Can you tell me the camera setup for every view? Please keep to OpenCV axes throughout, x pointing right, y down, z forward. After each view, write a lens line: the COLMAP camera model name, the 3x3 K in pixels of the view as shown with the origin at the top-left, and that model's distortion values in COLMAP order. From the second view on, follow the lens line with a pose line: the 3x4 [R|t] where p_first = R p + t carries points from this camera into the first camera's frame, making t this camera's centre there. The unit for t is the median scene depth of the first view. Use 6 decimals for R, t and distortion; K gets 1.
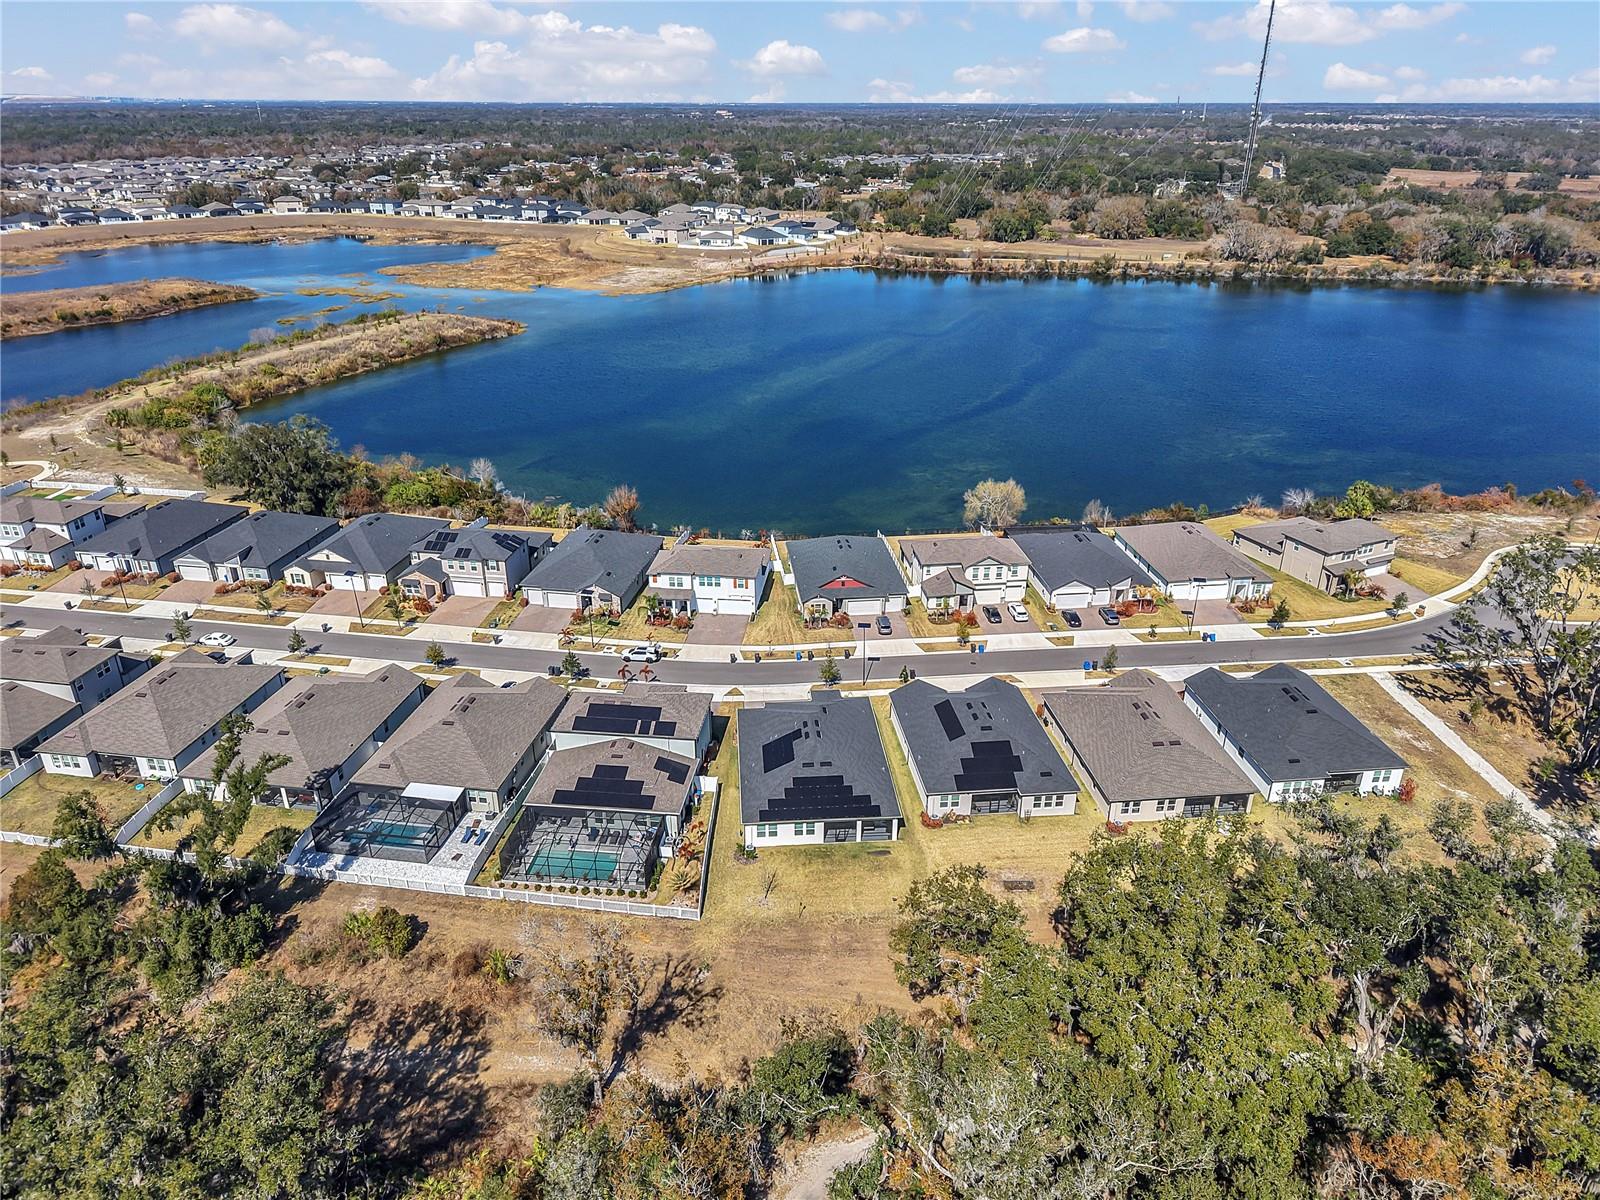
lens RADIAL K [[1079.0, 0, 800.0], [0, 1079.0, 600.0], [0, 0, 1]] dist [0.037899, -0.039590]
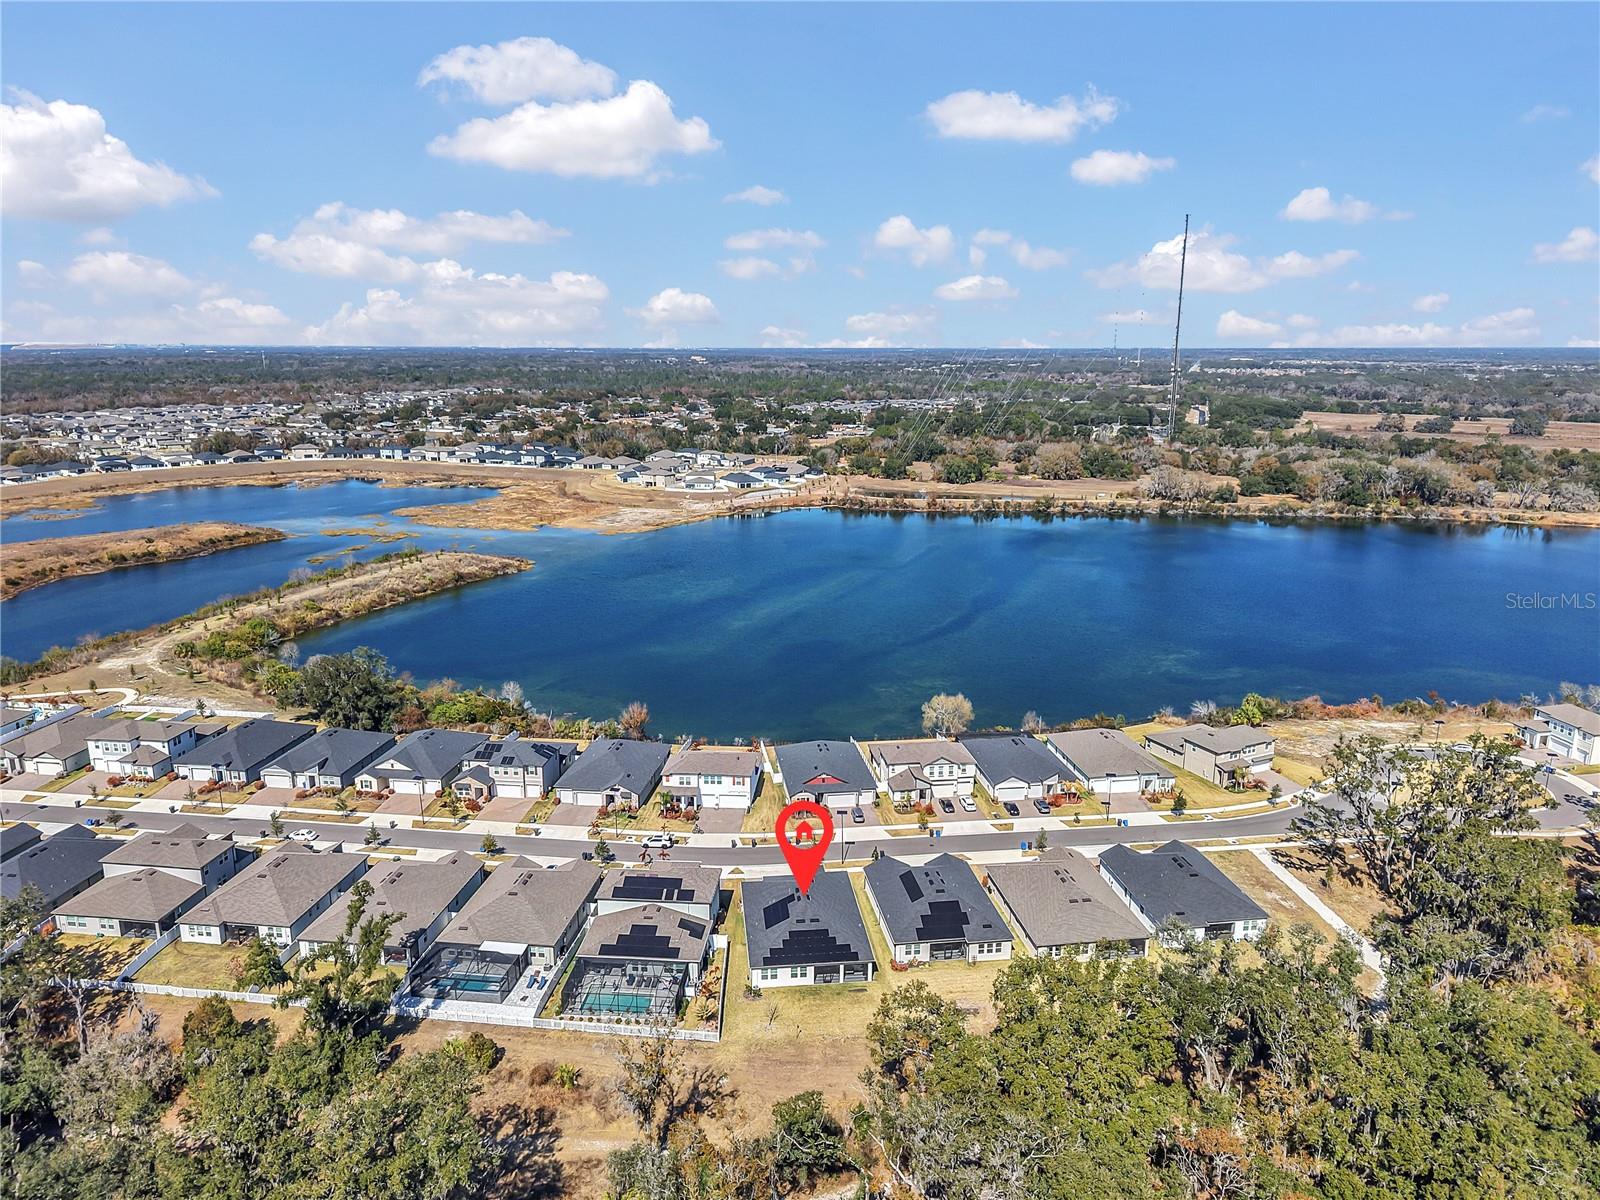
lens RADIAL K [[1079.0, 0, 800.0], [0, 1079.0, 600.0], [0, 0, 1]] dist [0.037899, -0.039590]
pose [[0.999578, -0.007336, 0.028096, -0.017481], [0.012760, 0.980110, -0.198045, 0.023526], [-0.026084, 0.198320, 0.979790, -0.216604]]
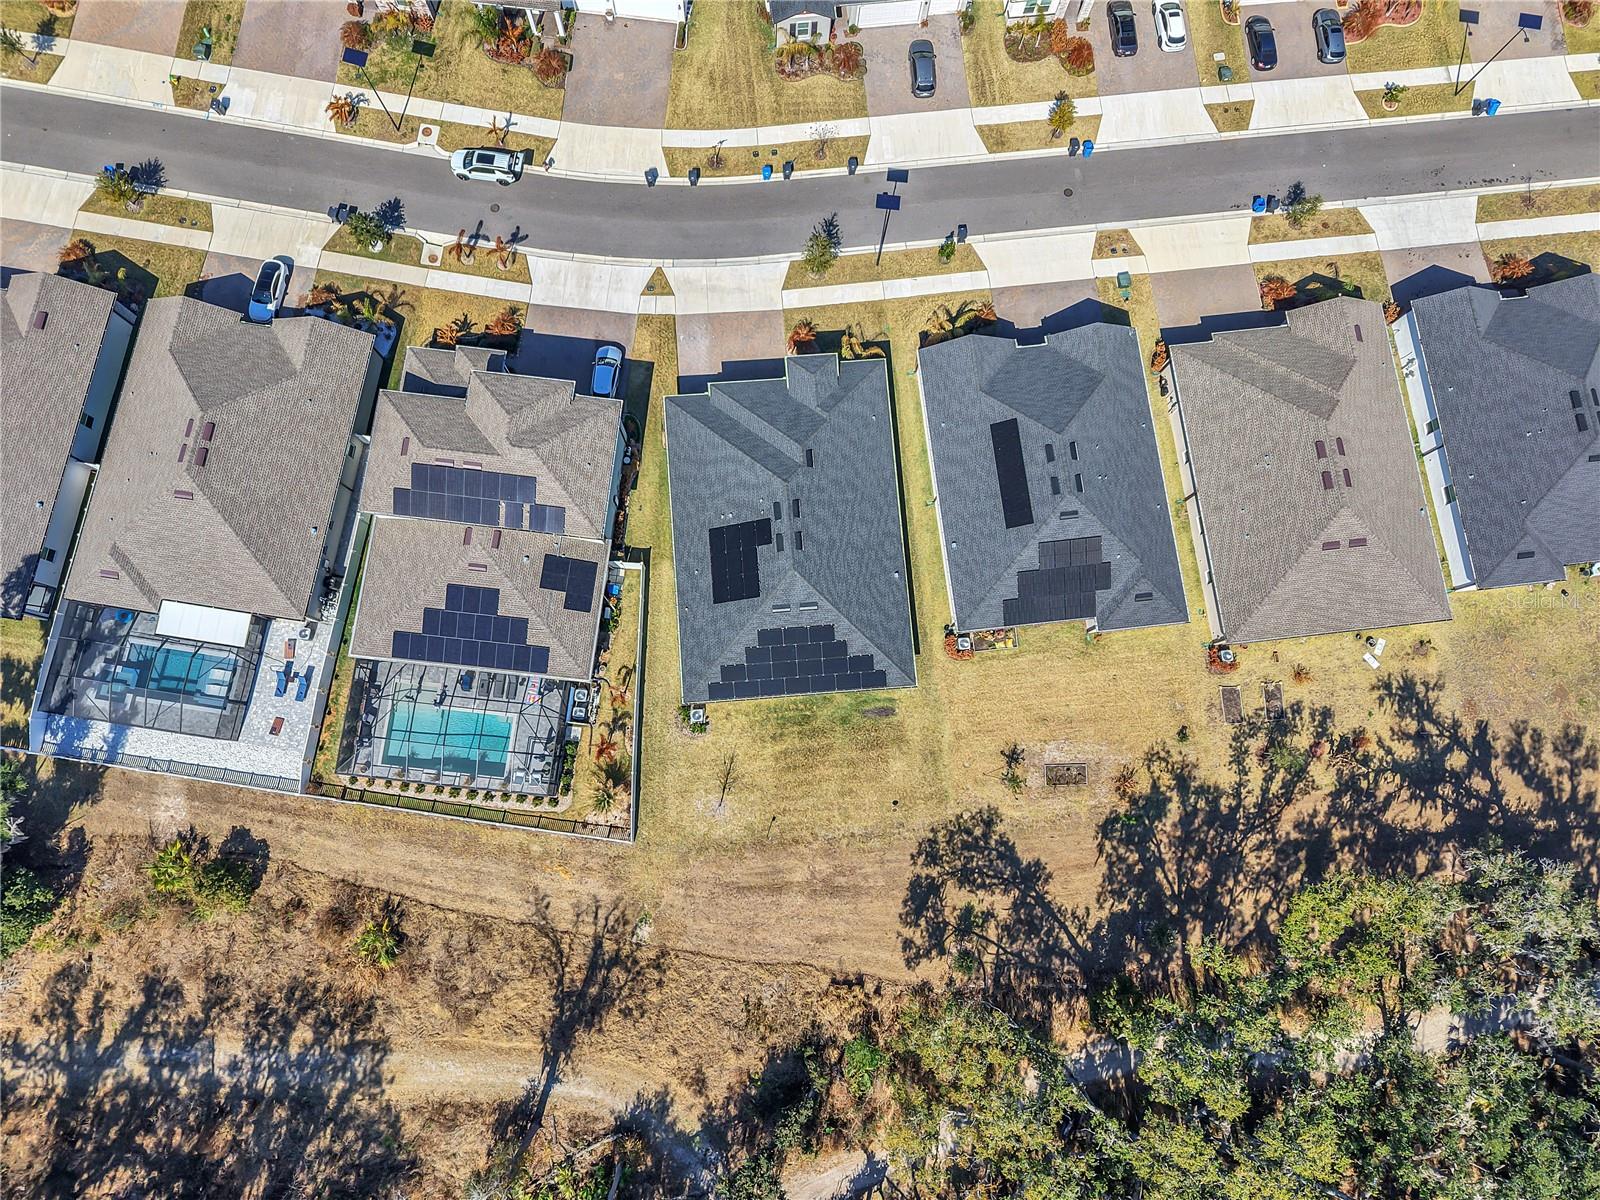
lens RADIAL K [[1079.0, 0, 800.0], [0, 1079.0, 600.0], [0, 0, 1]] dist [0.037899, -0.039590]
pose [[0.999528, 0.003633, 0.030515, -0.000353], [-0.027051, 0.575200, 0.817565, -0.253052], [-0.014582, -0.818005, 0.575027, 0.428453]]
